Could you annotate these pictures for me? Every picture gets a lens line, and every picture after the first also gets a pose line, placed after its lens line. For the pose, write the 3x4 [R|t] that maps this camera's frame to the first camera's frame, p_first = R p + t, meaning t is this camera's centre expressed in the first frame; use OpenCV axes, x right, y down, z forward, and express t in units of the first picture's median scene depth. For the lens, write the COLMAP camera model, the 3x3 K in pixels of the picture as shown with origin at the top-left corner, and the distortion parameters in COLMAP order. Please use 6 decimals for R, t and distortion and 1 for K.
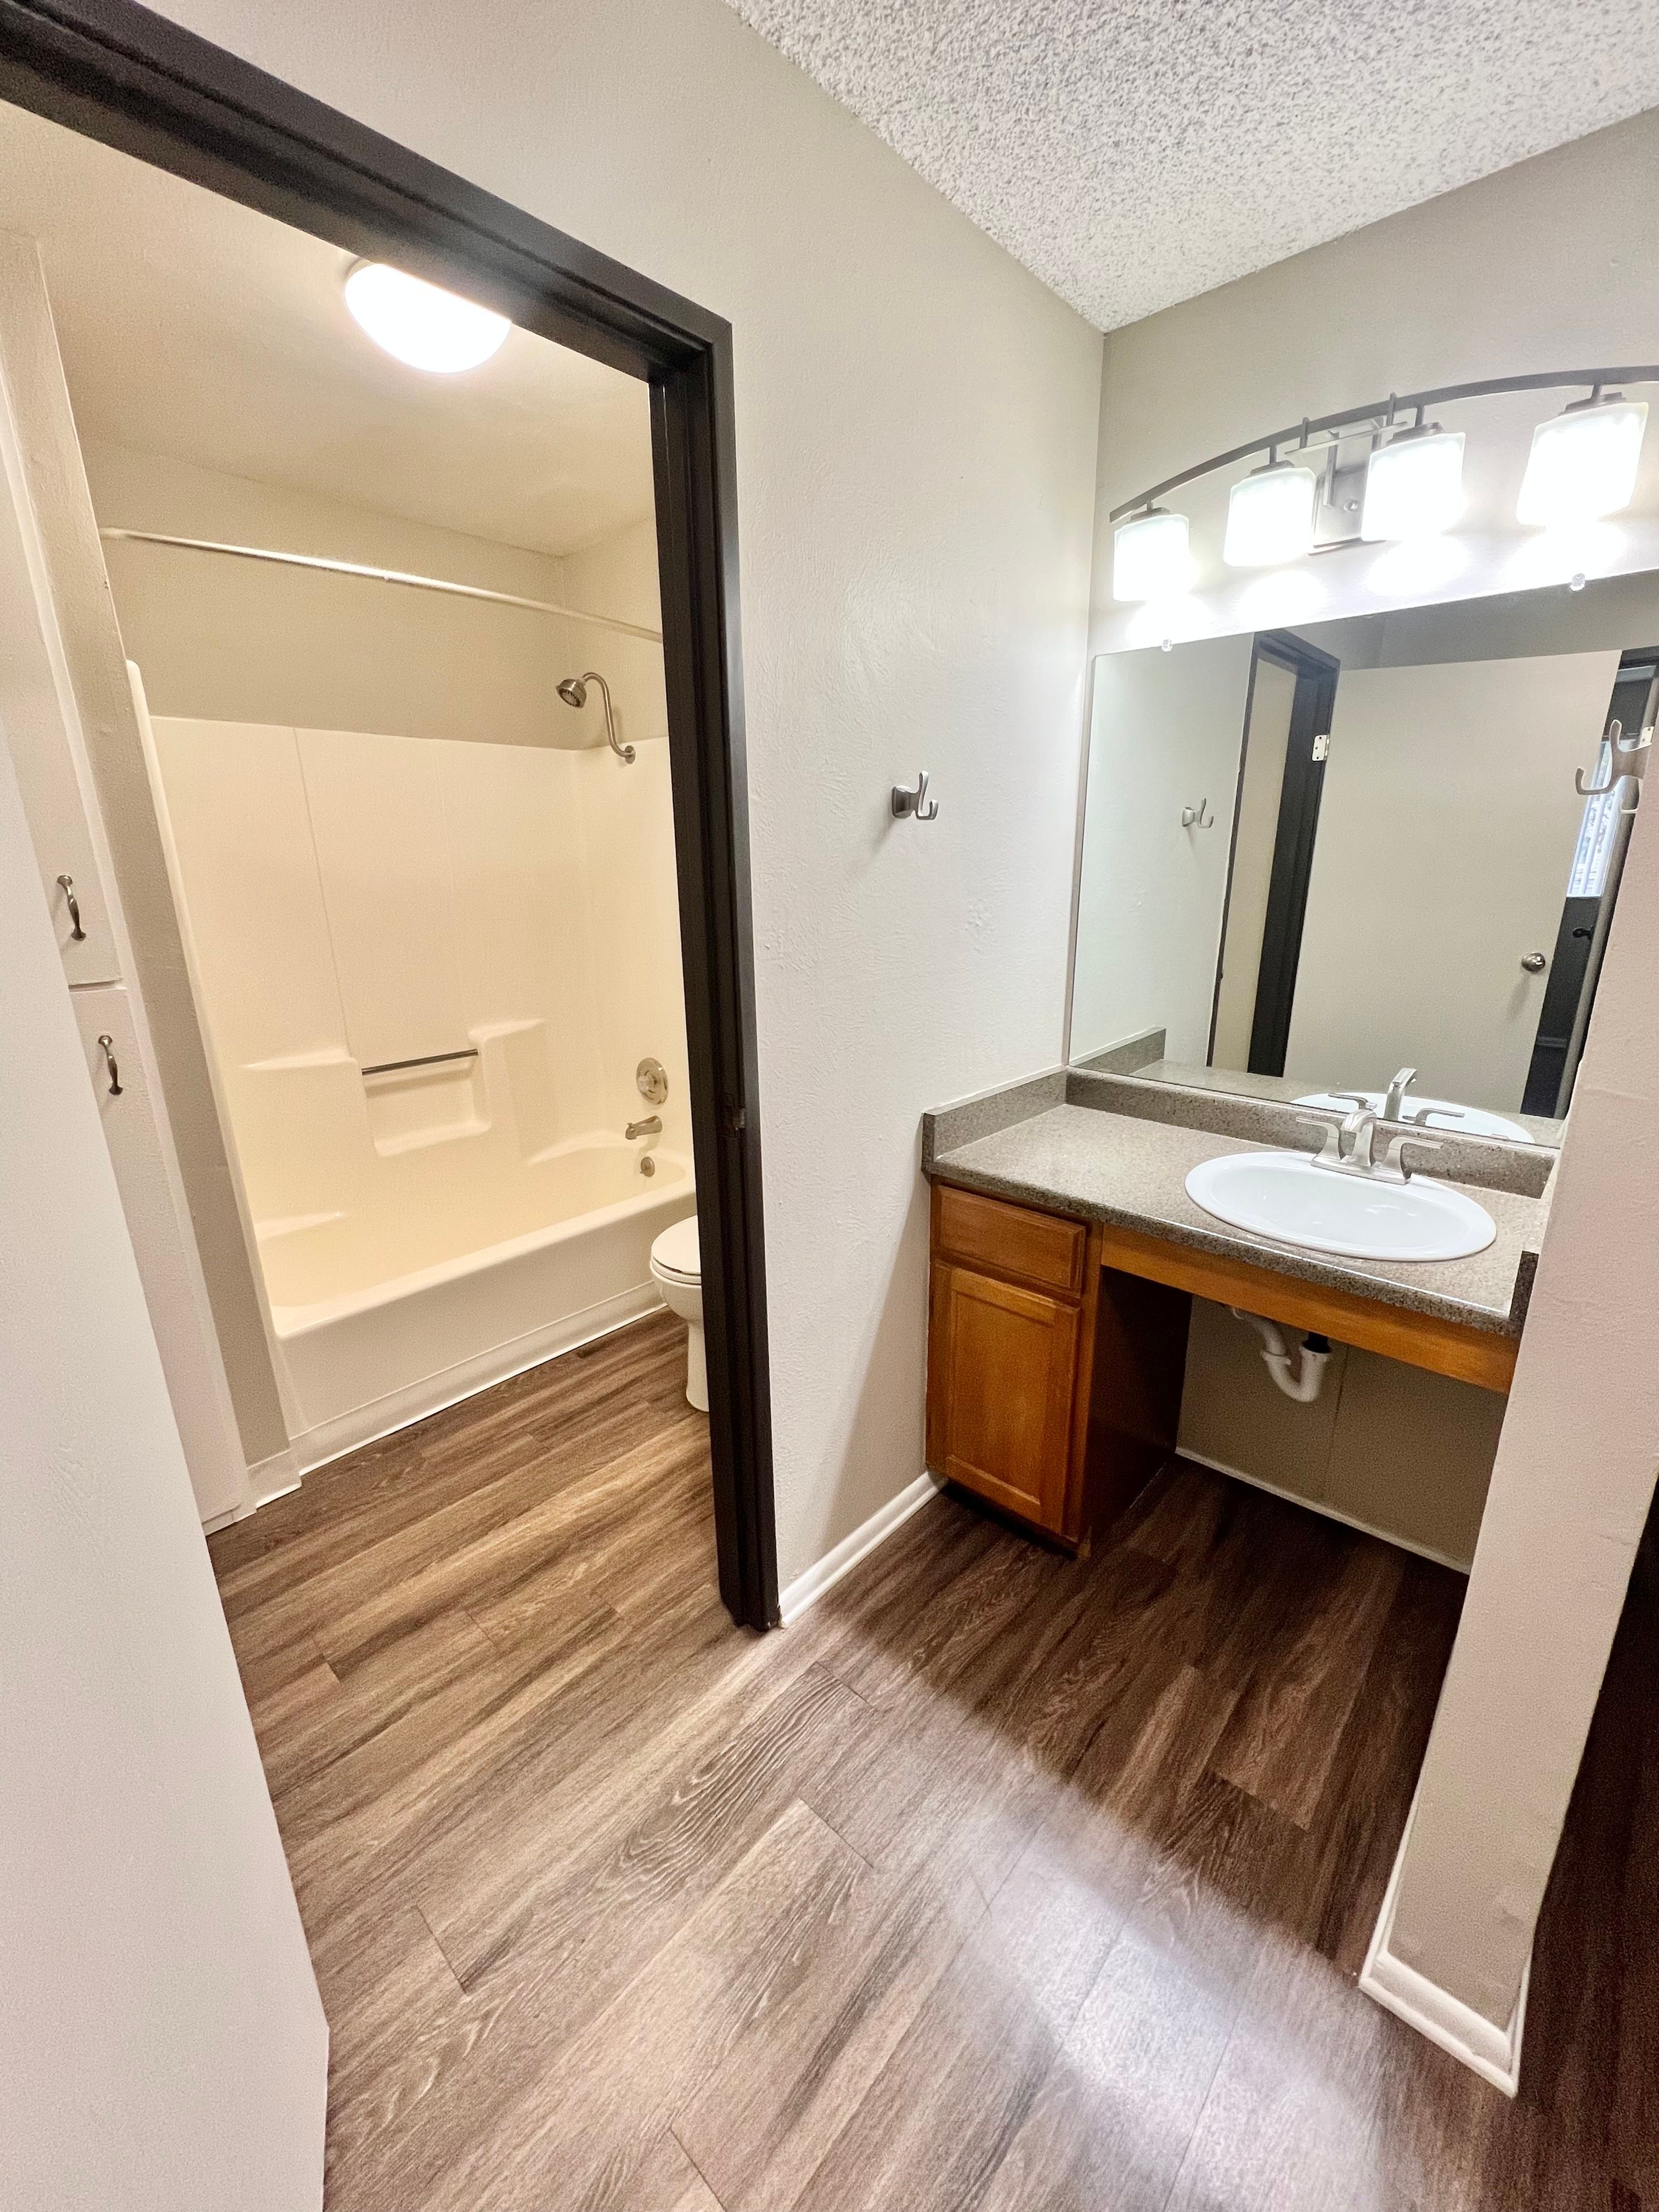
lens RADIAL K [[897.8, 0, 832.5], [0, 897.8, 1096.2], [0, 0, 1]] dist [-0.004402, -0.000124]
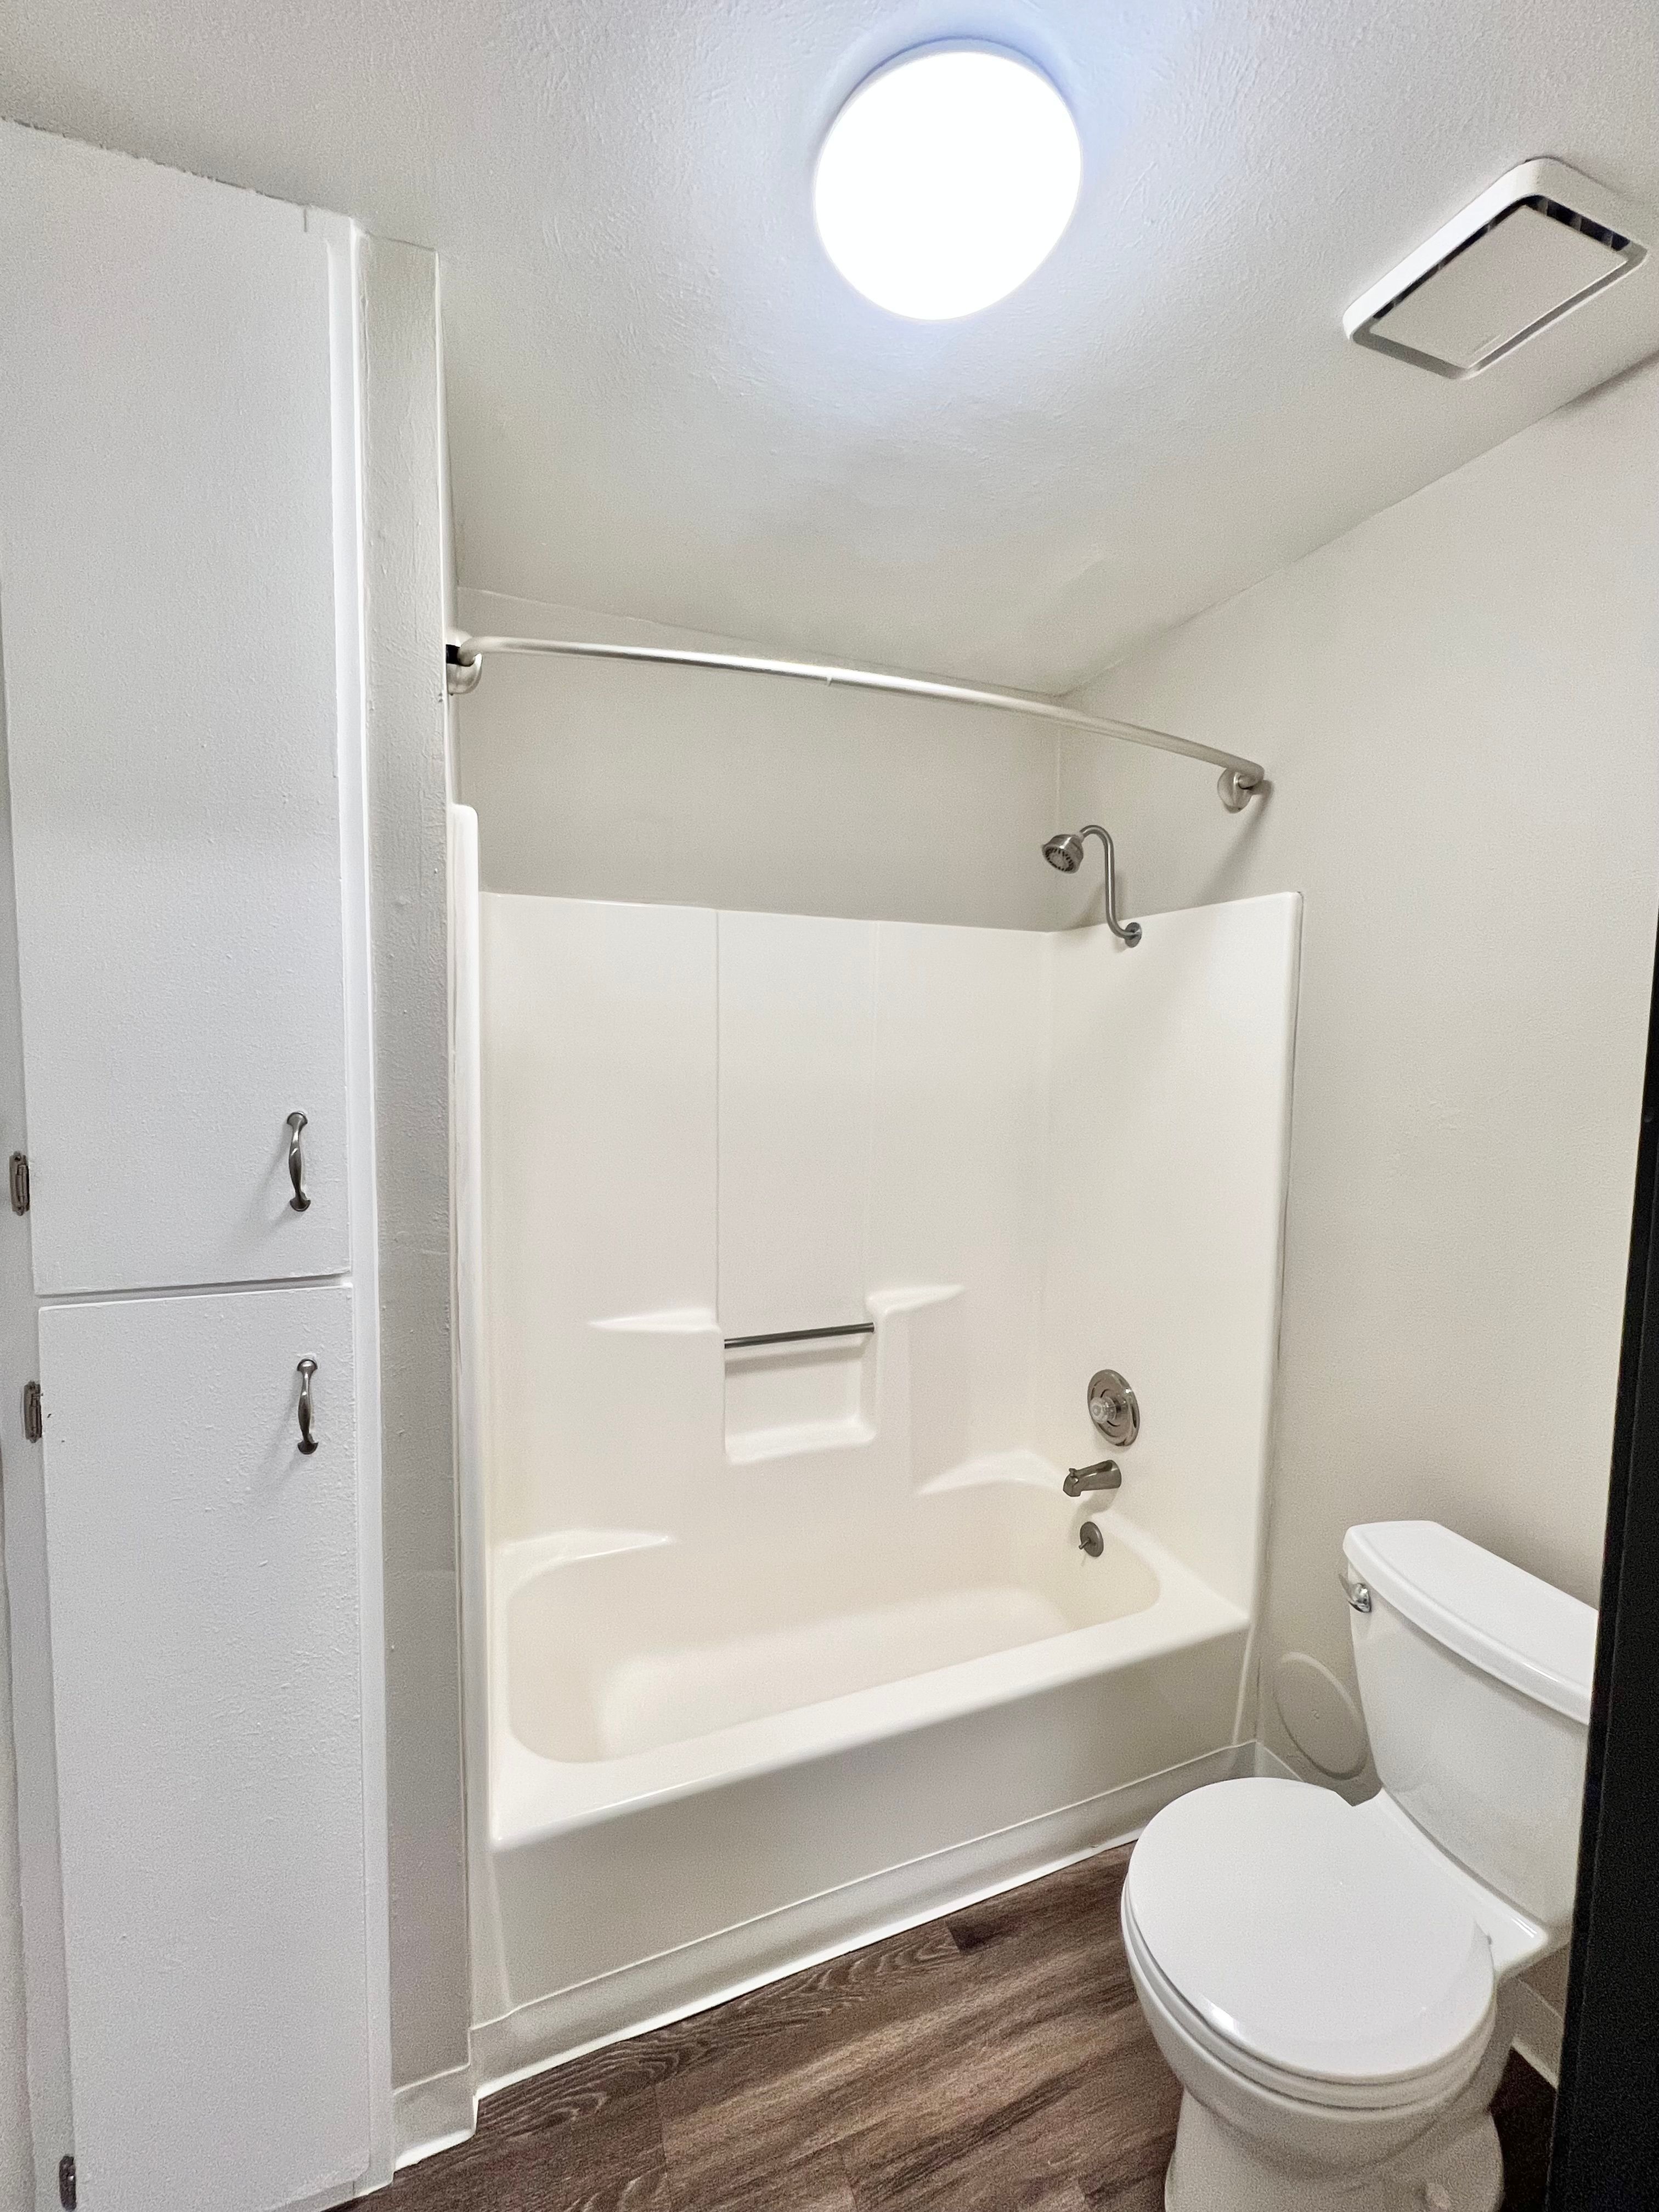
lens RADIAL K [[897.8, 0, 830.7], [0, 897.8, 1100.6], [0, 0, 1]] dist [-0.004402, -0.000124]
pose [[0.896192, 0.064261, -0.438989, -0.123020], [-0.146755, 0.976694, -0.156627, -0.112468], [0.418692, 0.204792, 0.884736, 0.313990]]
